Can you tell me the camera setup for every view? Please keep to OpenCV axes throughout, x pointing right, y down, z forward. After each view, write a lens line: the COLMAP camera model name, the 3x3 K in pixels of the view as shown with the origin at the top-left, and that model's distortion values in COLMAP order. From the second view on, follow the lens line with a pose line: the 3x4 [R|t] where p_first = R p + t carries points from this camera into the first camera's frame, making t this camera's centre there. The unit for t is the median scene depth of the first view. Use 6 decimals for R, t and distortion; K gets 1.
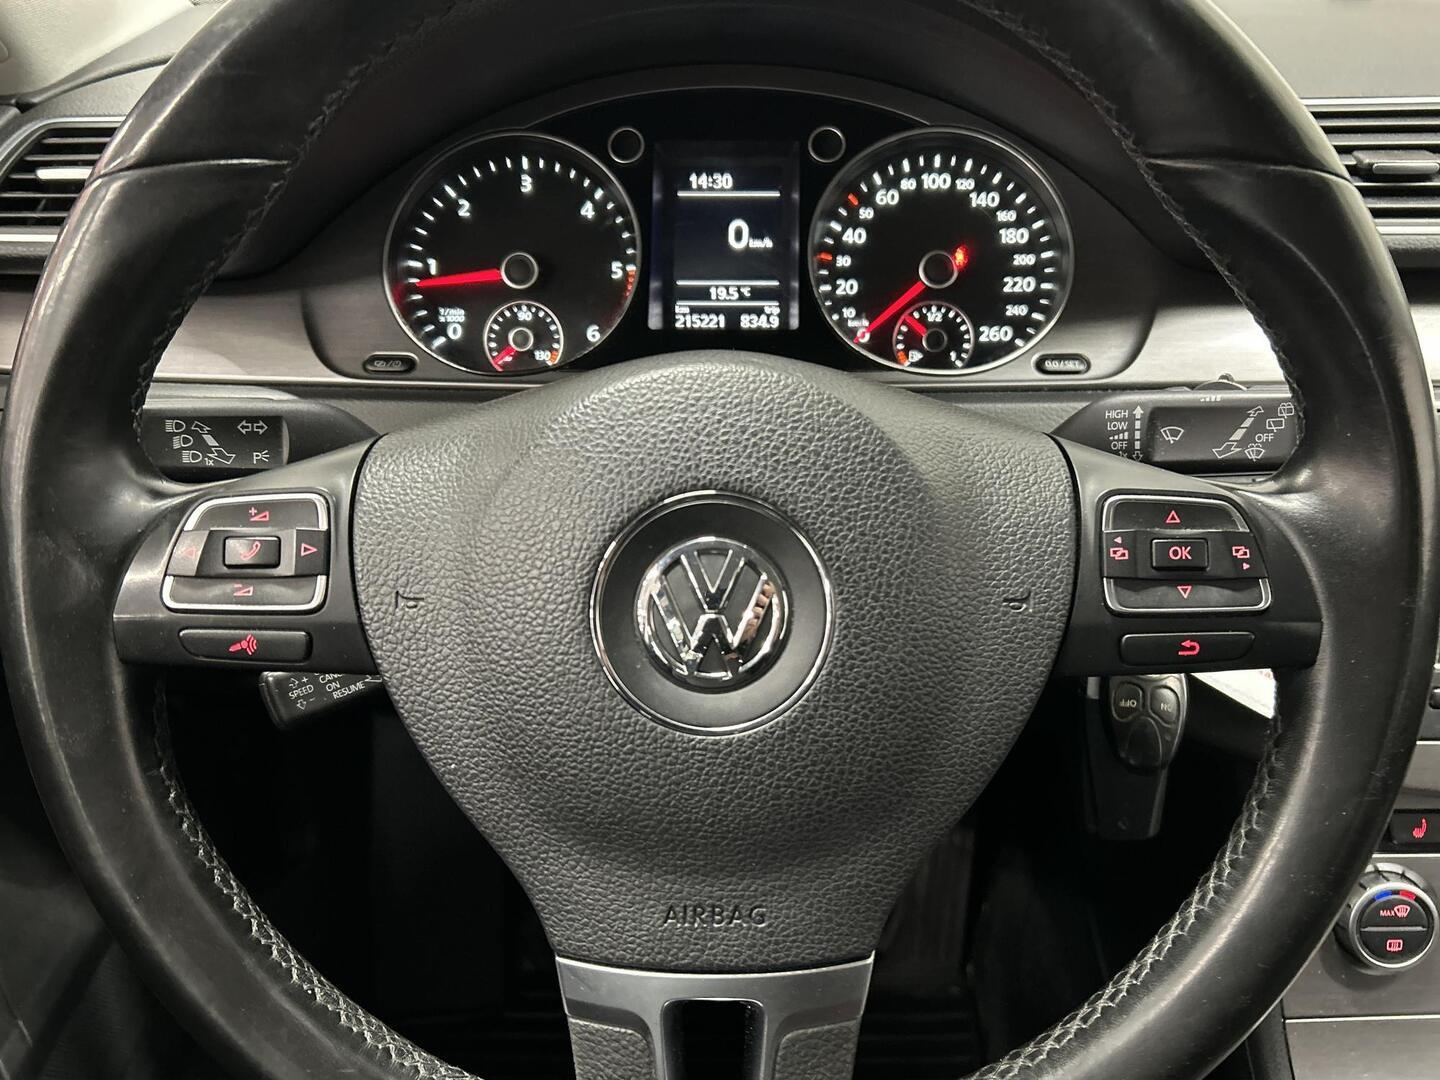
lens RADIAL K [[1170.7, 0, 710.0], [0, 1170.7, 543.5], [0, 0, 1]] dist [-0.004295, -0.017390]
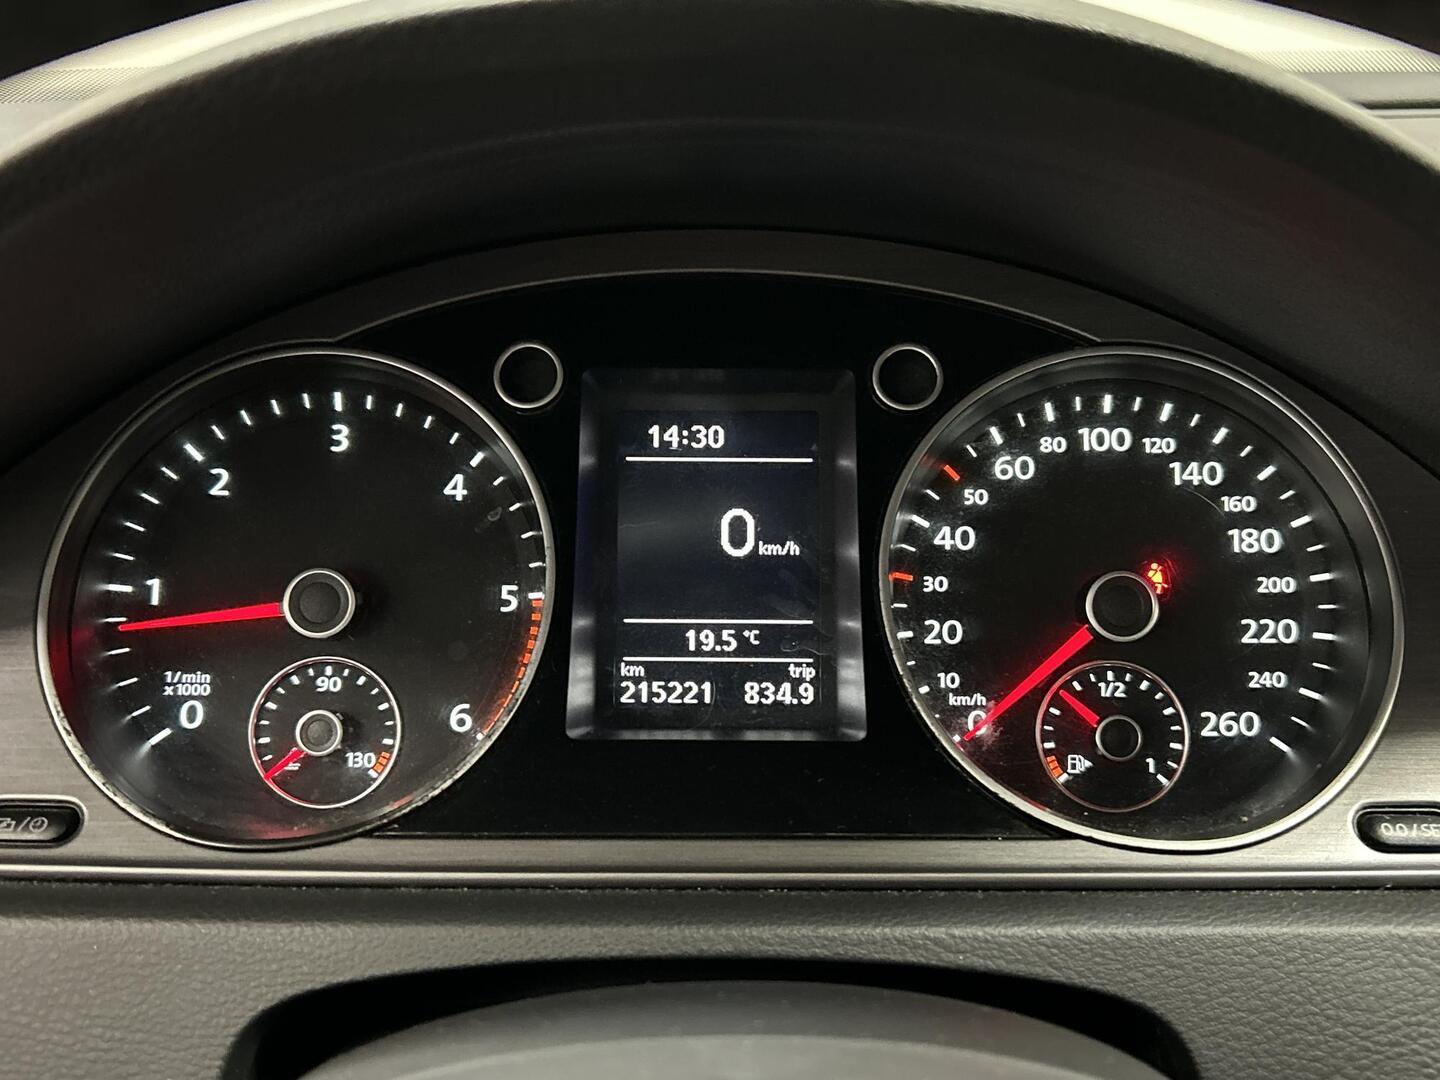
lens RADIAL K [[1420.8, 0, 725.3], [0, 1420.8, 540.0], [0, 0, 1]] dist [0.002502, 0.000000]
pose [[0.999173, 0.000949, 0.040646, -0.007981], [0.005499, 0.987384, -0.158246, -0.159004], [-0.040283, 0.158339, 0.986563, 0.363346]]
